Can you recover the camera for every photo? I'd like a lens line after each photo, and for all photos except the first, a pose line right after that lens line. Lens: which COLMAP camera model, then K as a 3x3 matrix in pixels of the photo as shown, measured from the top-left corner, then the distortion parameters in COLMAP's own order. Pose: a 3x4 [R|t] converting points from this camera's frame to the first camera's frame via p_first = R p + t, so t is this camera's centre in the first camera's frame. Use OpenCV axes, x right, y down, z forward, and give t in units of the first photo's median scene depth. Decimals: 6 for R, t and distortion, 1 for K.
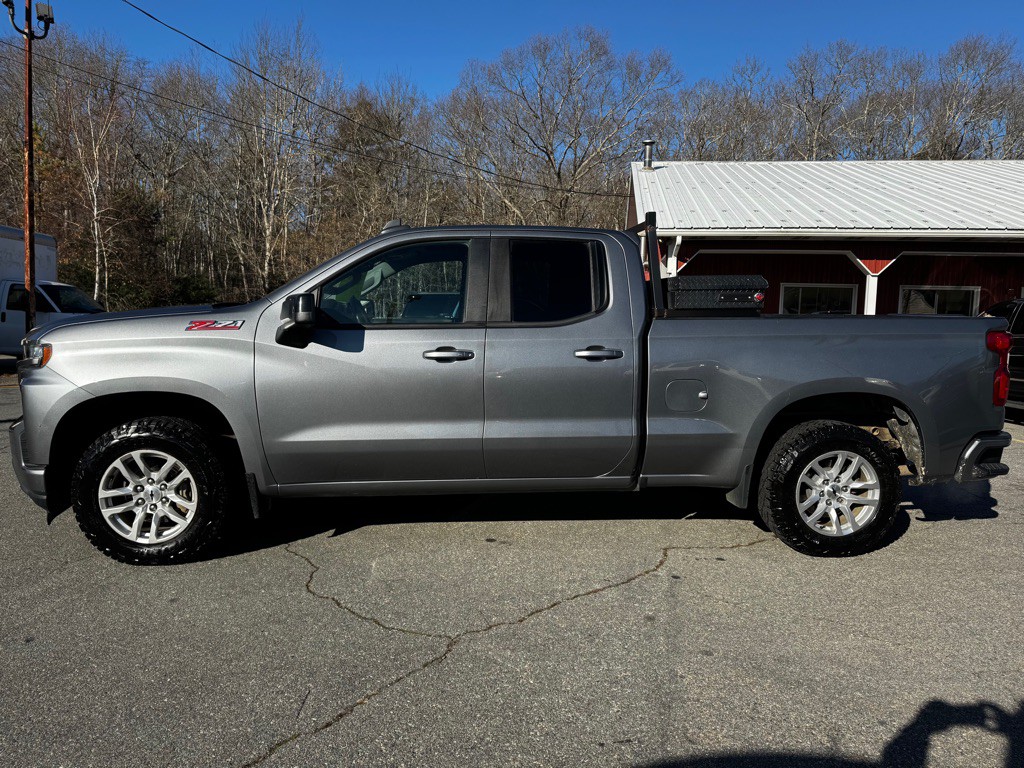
lens RADIAL K [[719.1, 0, 510.9], [0, 719.1, 389.2], [0, 0, 1]] dist [0.061840, -0.073012]
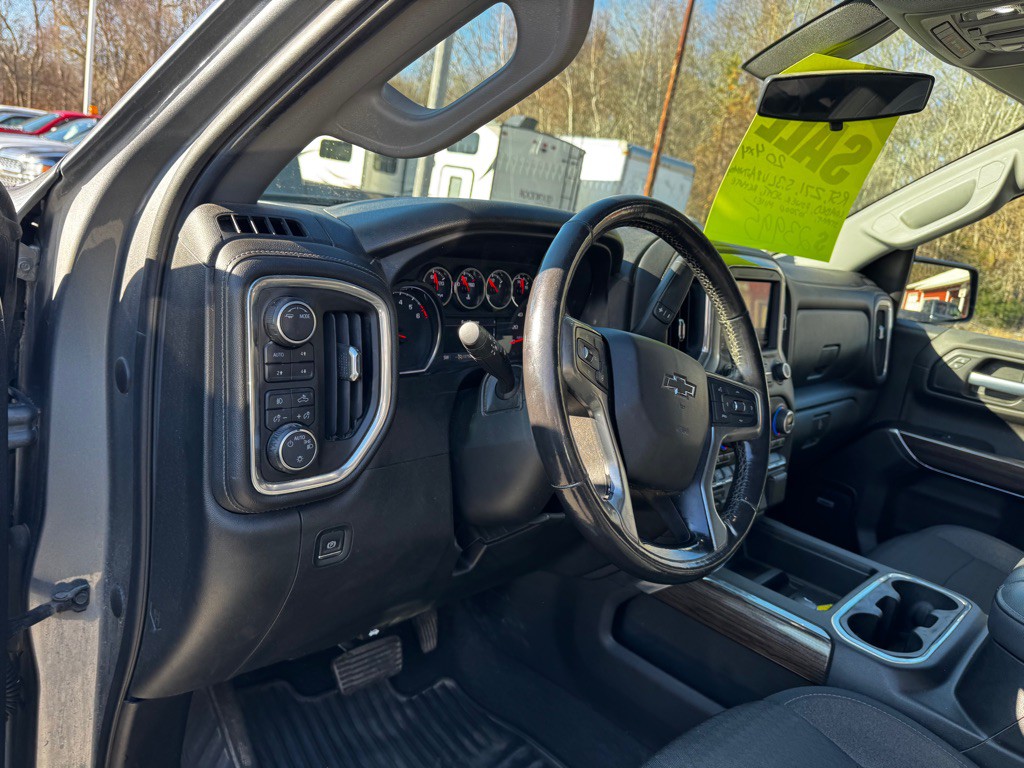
lens RADIAL K [[722.6, 0, 512.0], [0, 722.6, 384.0], [0, 0, 1]] dist [0.040700, -0.044427]
pose [[0.642174, 0.259320, -0.721364, -0.030628], [-0.219940, 0.963806, 0.150679, -0.031006], [0.734329, 0.061895, 0.675965, 0.252029]]
